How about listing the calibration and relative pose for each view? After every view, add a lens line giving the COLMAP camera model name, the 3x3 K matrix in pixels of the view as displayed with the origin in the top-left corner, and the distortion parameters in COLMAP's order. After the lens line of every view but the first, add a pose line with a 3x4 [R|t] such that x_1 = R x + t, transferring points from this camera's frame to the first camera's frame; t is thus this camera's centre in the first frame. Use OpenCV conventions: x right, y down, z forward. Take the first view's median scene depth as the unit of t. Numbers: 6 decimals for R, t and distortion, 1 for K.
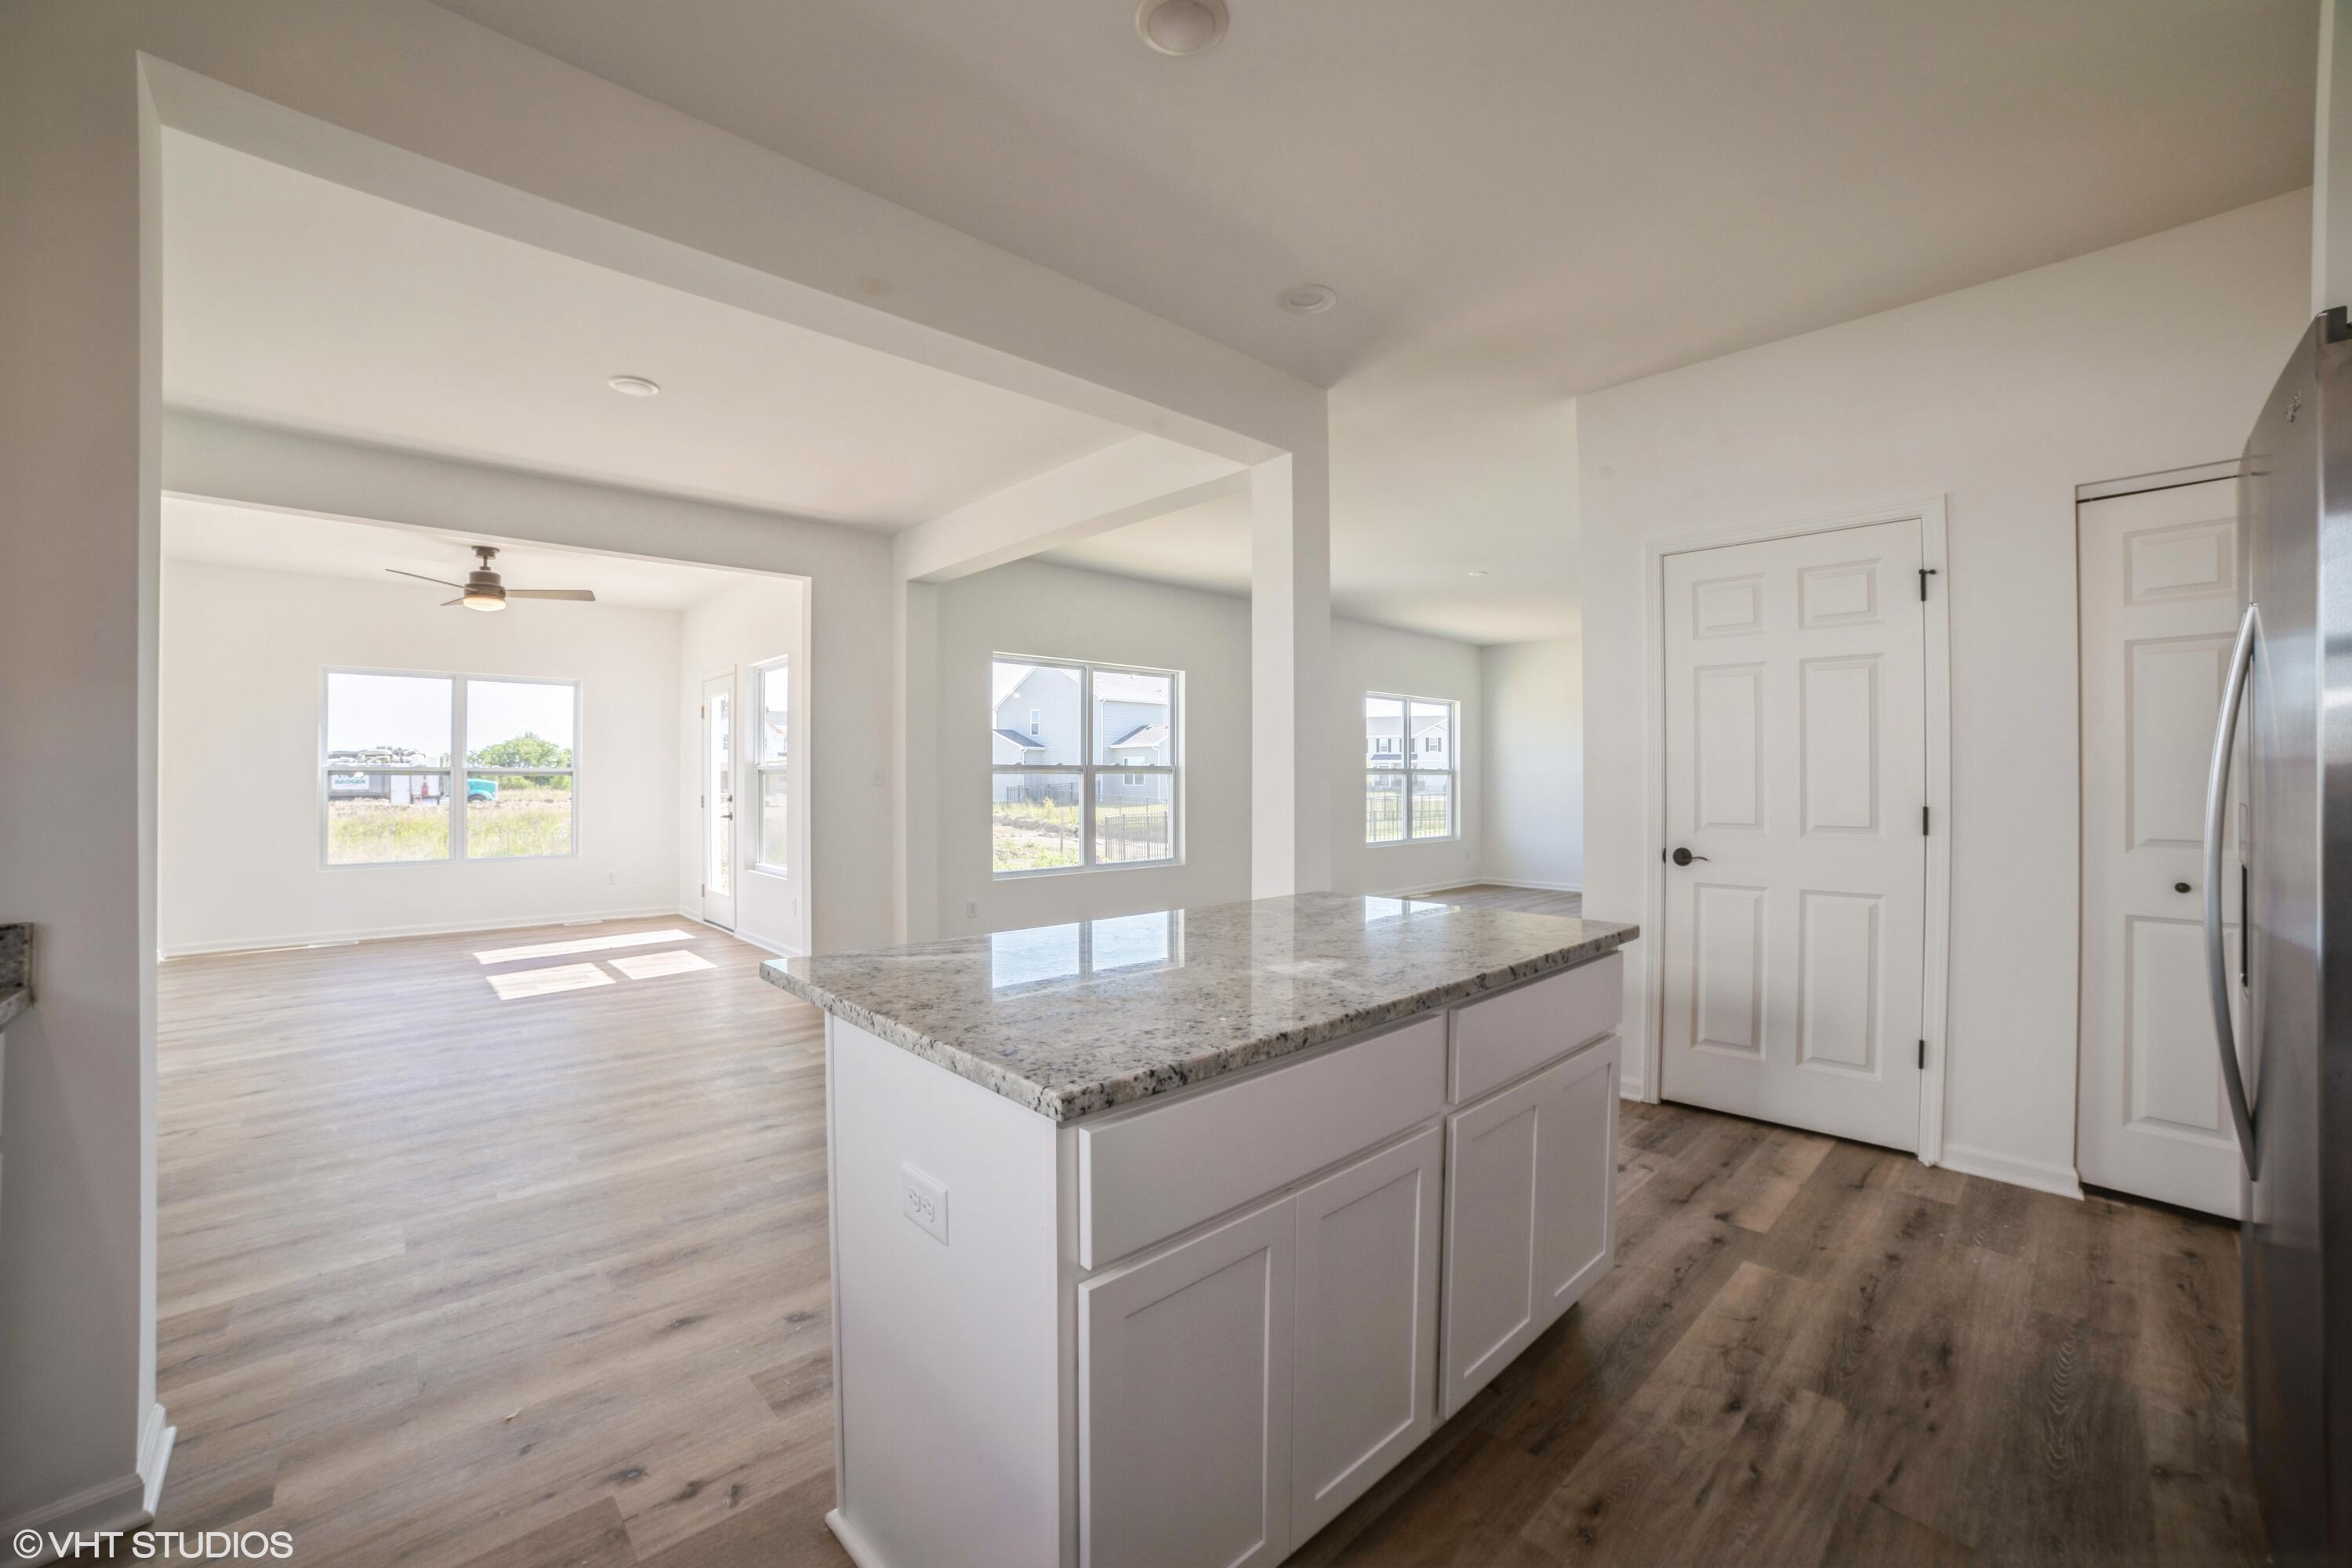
lens RADIAL K [[964.4, 0, 1172.8], [0, 964.4, 779.4], [0, 0, 1]] dist [-0.007236, 0.000067]
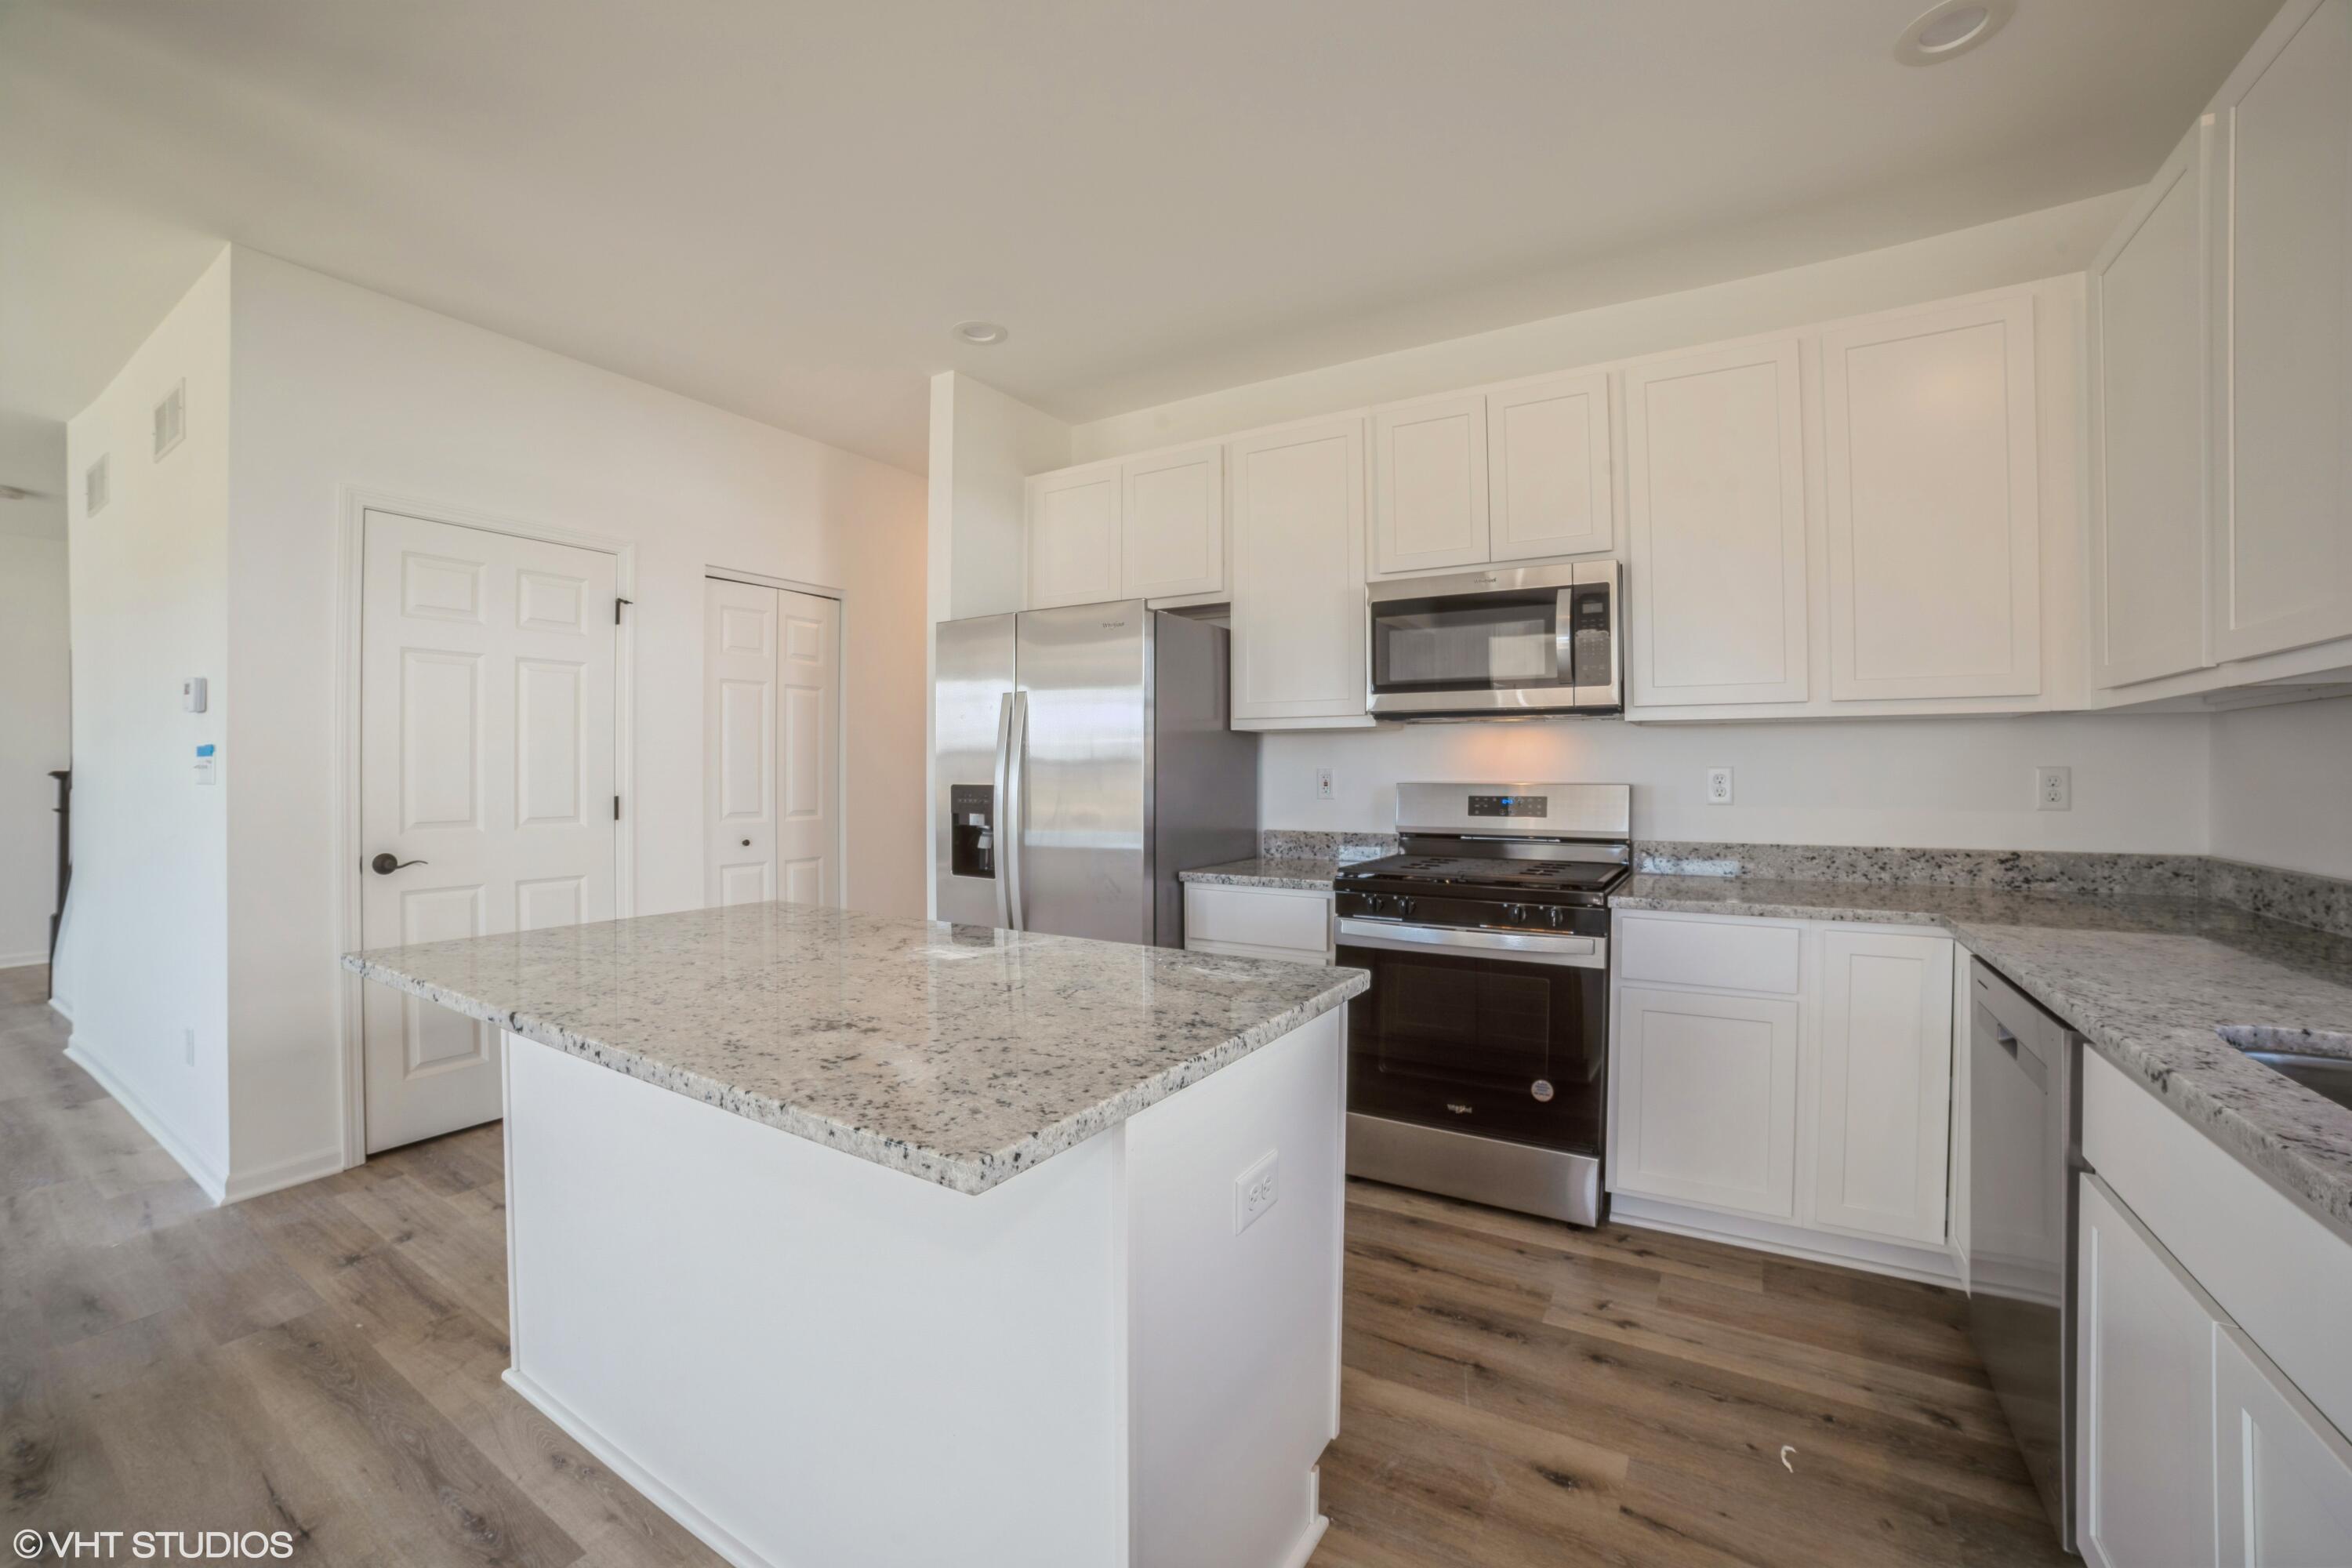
lens RADIAL K [[964.4, 0, 1173.0], [0, 964.4, 770.8], [0, 0, 1]] dist [-0.007236, 0.000067]
pose [[-0.225034, -0.001922, 0.974349, -0.482921], [0.007120, 0.999968, 0.003616, -0.001464], [-0.974325, 0.007751, -0.225013, 0.519654]]
